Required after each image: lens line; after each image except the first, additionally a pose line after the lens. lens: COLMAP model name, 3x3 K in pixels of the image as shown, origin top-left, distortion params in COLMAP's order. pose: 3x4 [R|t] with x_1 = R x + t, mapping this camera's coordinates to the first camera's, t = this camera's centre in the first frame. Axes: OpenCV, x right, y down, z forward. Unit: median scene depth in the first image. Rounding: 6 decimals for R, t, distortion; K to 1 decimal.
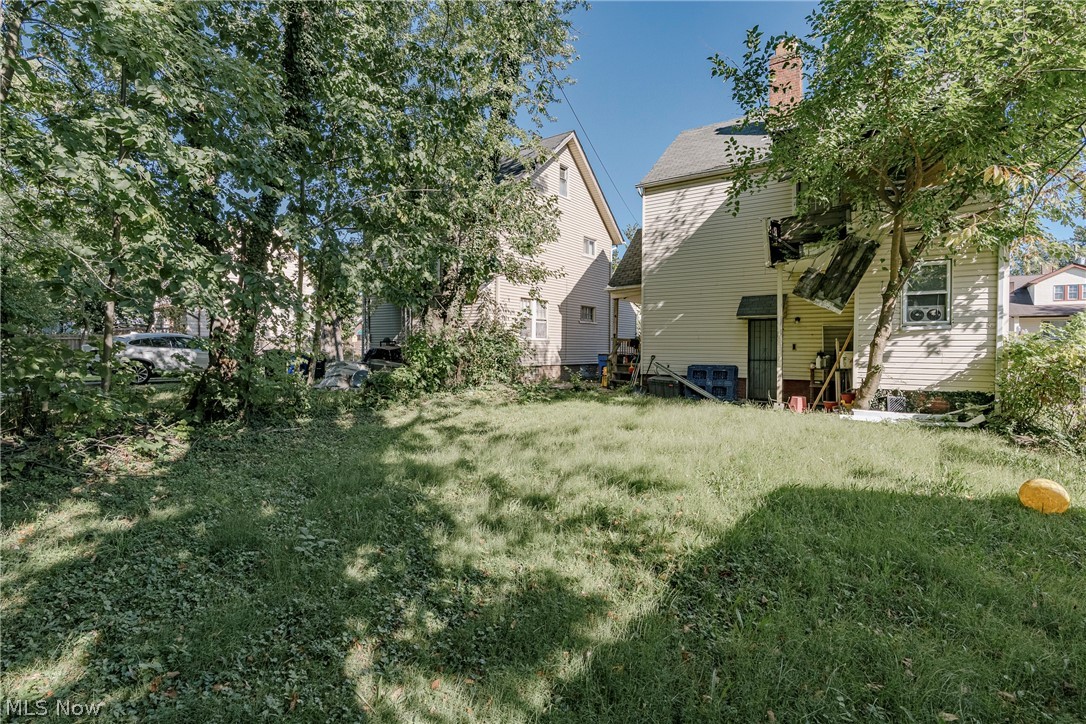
lens RADIAL K [[496.5, 0, 540.2], [0, 496.5, 358.6], [0, 0, 1]] dist [-0.008322, 0.002707]
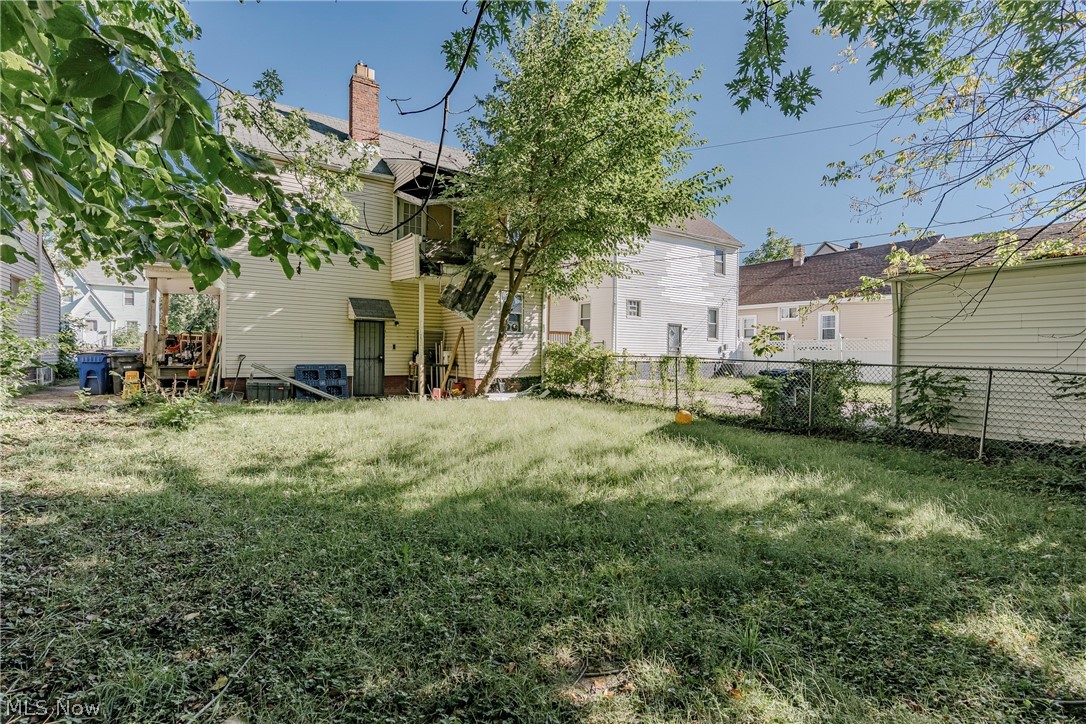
lens RADIAL K [[496.5, 0, 540.0], [0, 496.5, 360.0], [0, 0, 1]] dist [-0.008322, 0.002707]
pose [[0.351485, -0.017705, 0.936026, -0.575805], [0.006204, 0.999843, 0.016583, -0.012670], [-0.936173, -0.000022, 0.351540, 0.366904]]
